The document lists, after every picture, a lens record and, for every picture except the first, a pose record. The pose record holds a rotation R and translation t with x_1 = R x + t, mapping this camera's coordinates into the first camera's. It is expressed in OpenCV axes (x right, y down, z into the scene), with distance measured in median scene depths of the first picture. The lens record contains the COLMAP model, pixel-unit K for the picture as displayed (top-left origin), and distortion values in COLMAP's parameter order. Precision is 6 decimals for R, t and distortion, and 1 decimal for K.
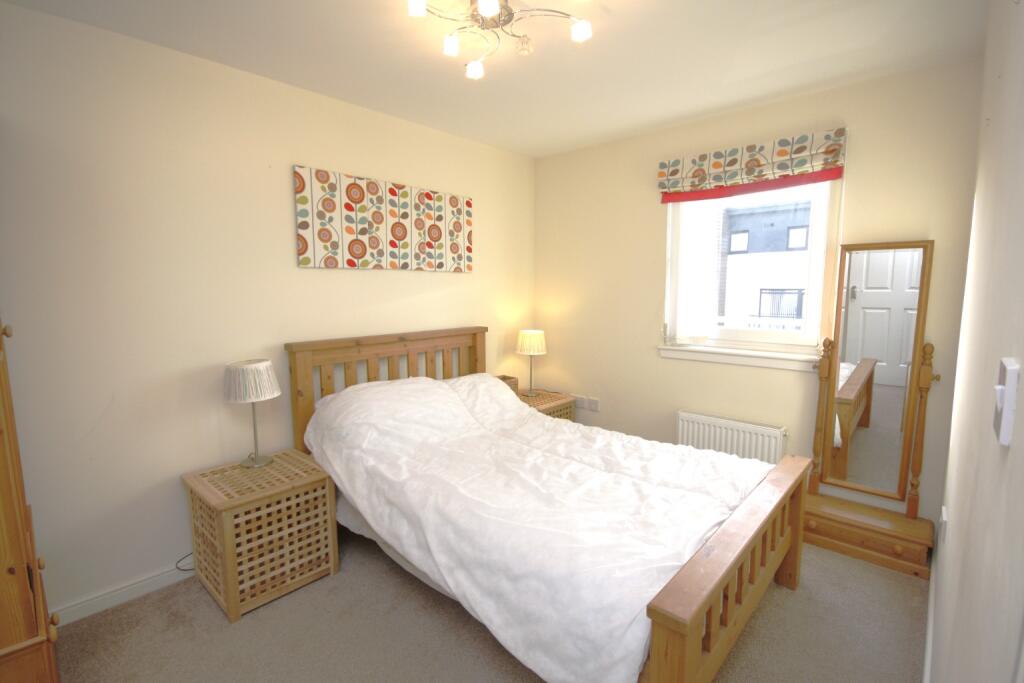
lens RADIAL K [[483.5, 0, 507.0], [0, 483.5, 343.3], [0, 0, 1]] dist [-0.023033, 0.000365]
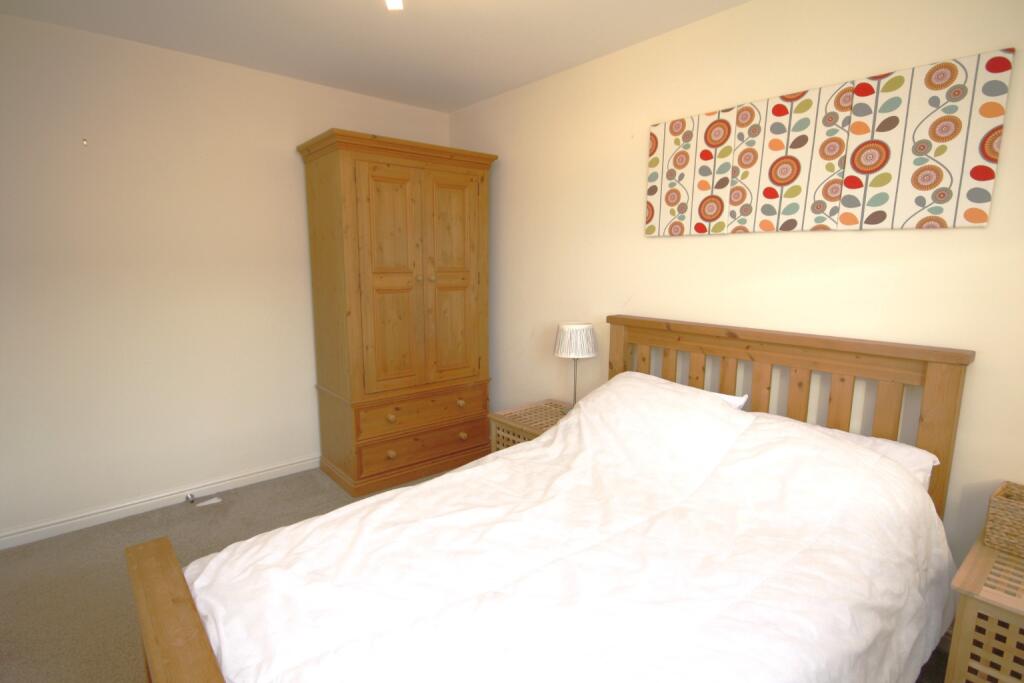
lens RADIAL K [[483.5, 0, 507.0], [0, 483.5, 343.3], [0, 0, 1]] dist [-0.023033, 0.000365]
pose [[-0.124398, 0.167259, -0.978034, 0.492610], [-0.118452, 0.976138, 0.182001, -0.084784], [0.985137, 0.138491, -0.101617, 0.762681]]
